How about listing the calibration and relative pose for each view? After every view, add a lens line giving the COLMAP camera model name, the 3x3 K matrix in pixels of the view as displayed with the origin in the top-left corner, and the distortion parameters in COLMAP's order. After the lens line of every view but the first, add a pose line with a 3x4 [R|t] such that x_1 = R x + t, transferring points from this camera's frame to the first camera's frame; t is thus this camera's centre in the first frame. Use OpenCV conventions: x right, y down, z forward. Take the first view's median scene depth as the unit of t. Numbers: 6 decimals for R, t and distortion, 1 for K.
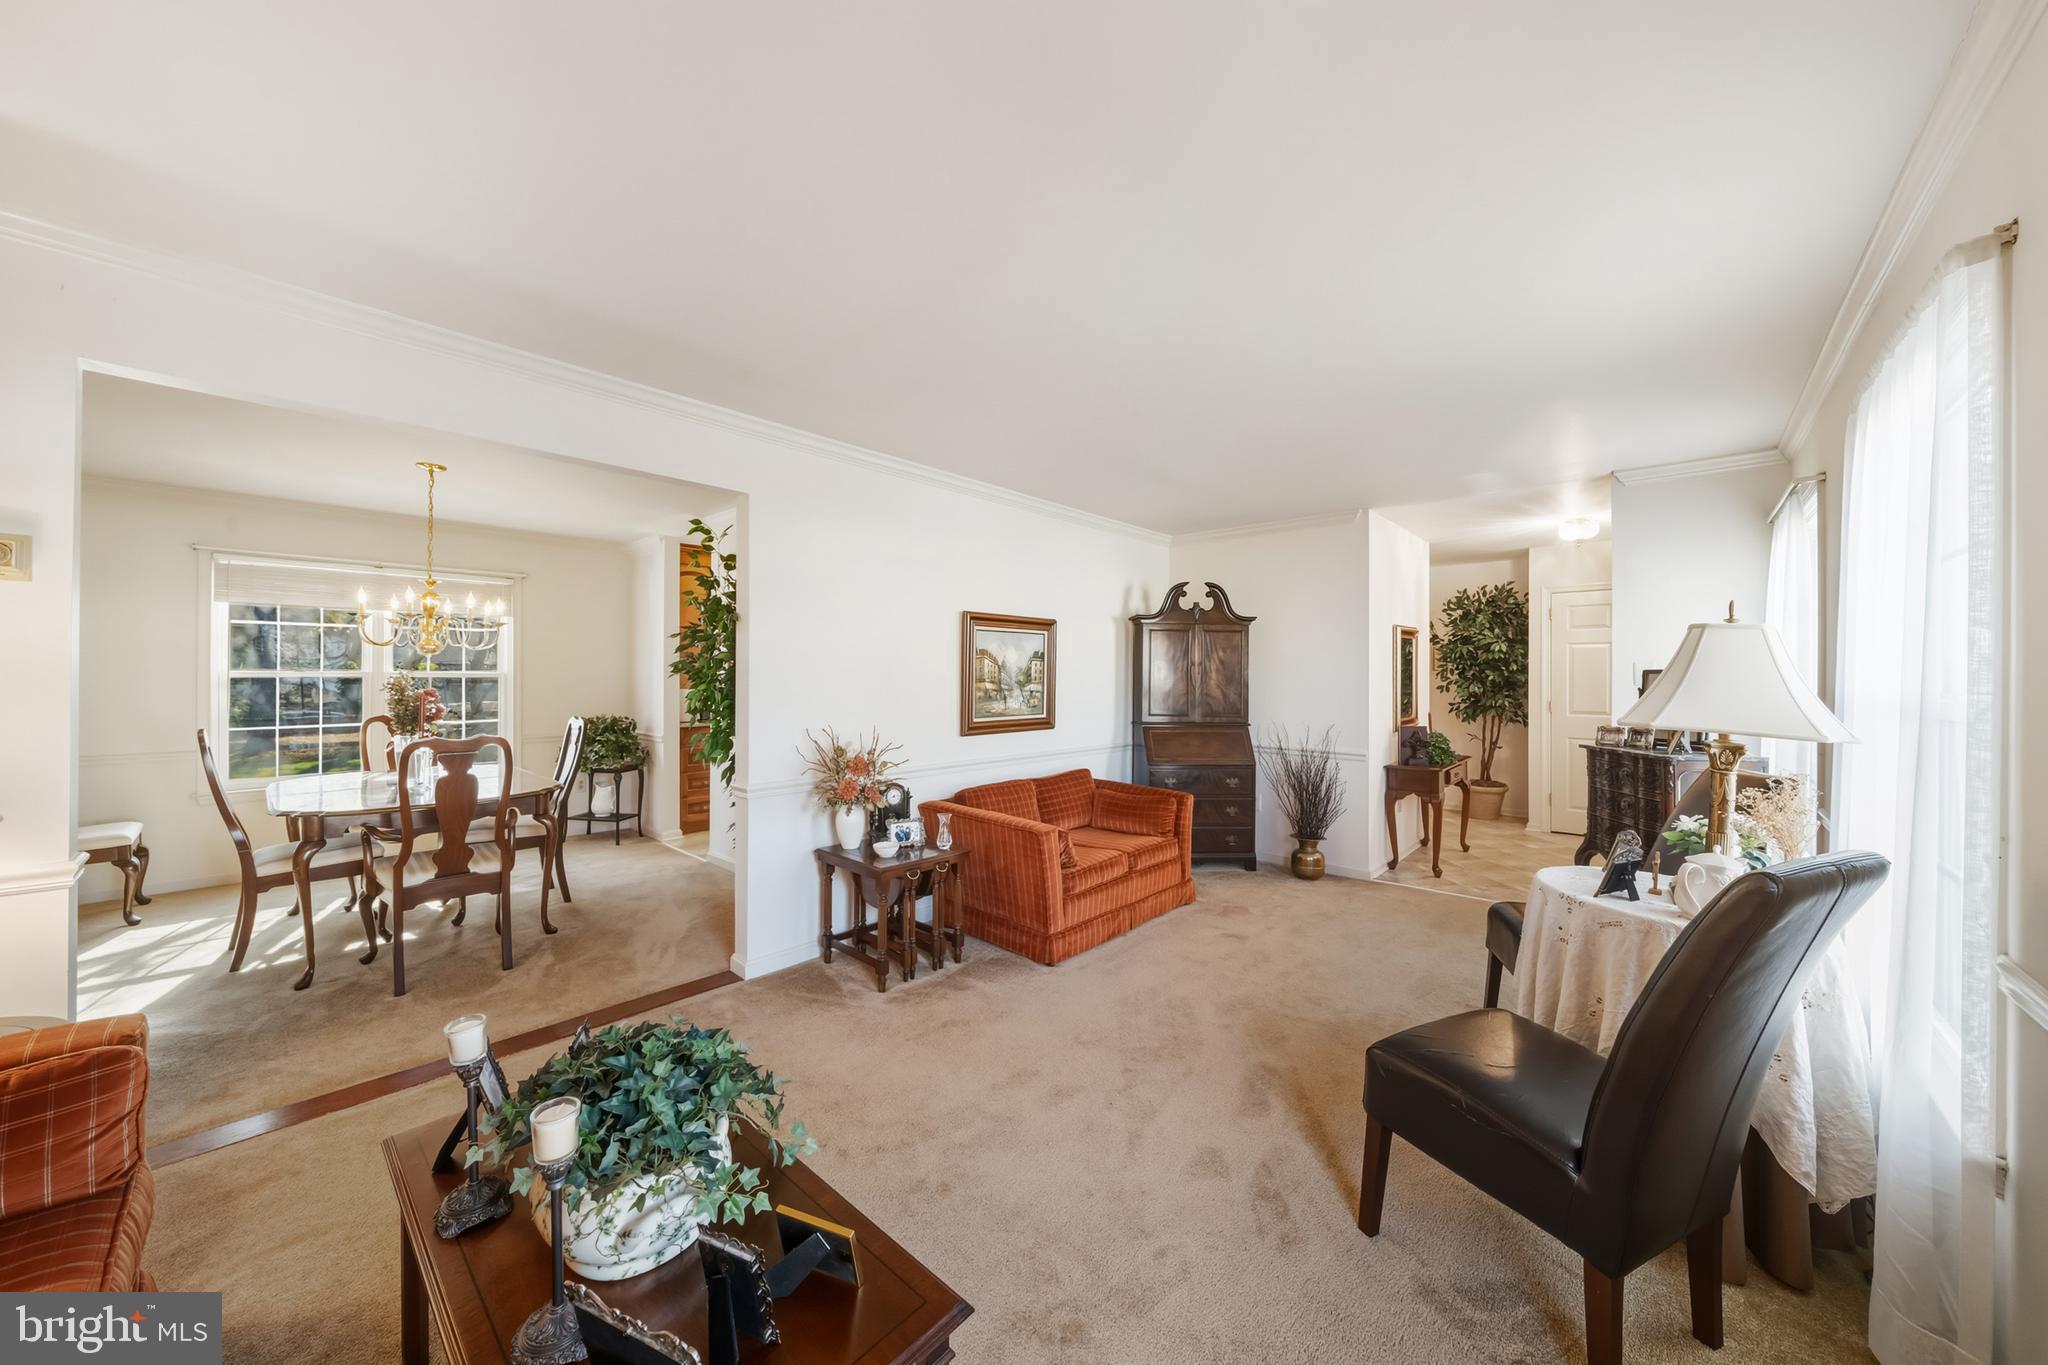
lens RADIAL K [[715.6, 0, 1011.4], [0, 715.6, 676.6], [0, 0, 1]] dist [-0.000910, -0.000041]
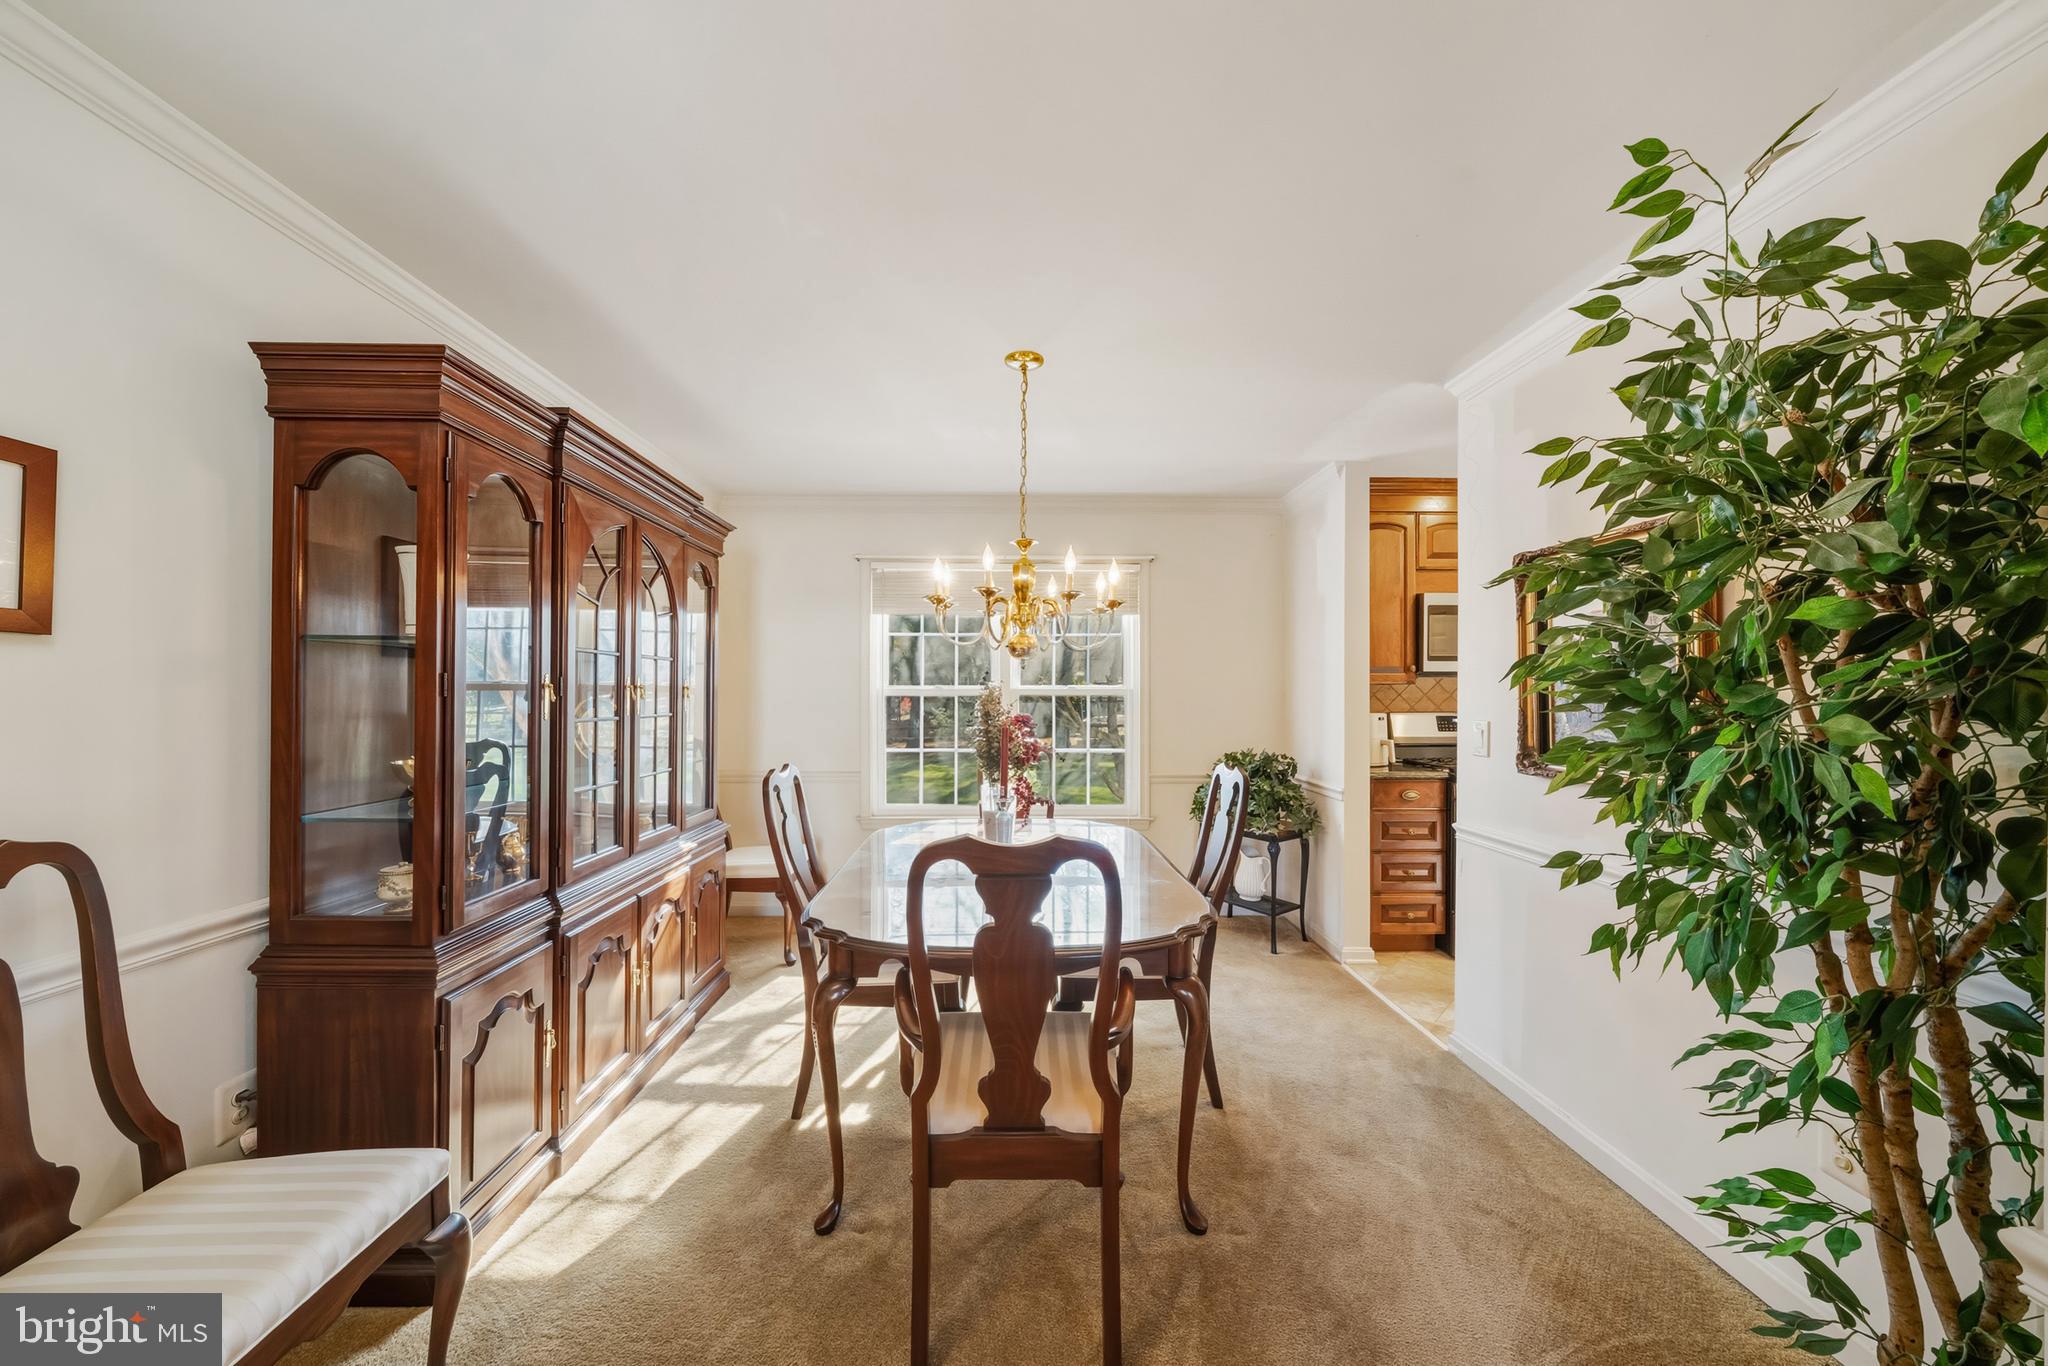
lens RADIAL K [[701.6, 0, 1011.9], [0, 701.6, 690.9], [0, 0, 1]] dist [-0.001320, -0.000090]
pose [[0.695946, -0.003052, -0.718088, -0.321304], [0.001418, 0.999995, -0.002876, -0.000645], [0.718093, 0.000983, 0.695946, 0.480426]]
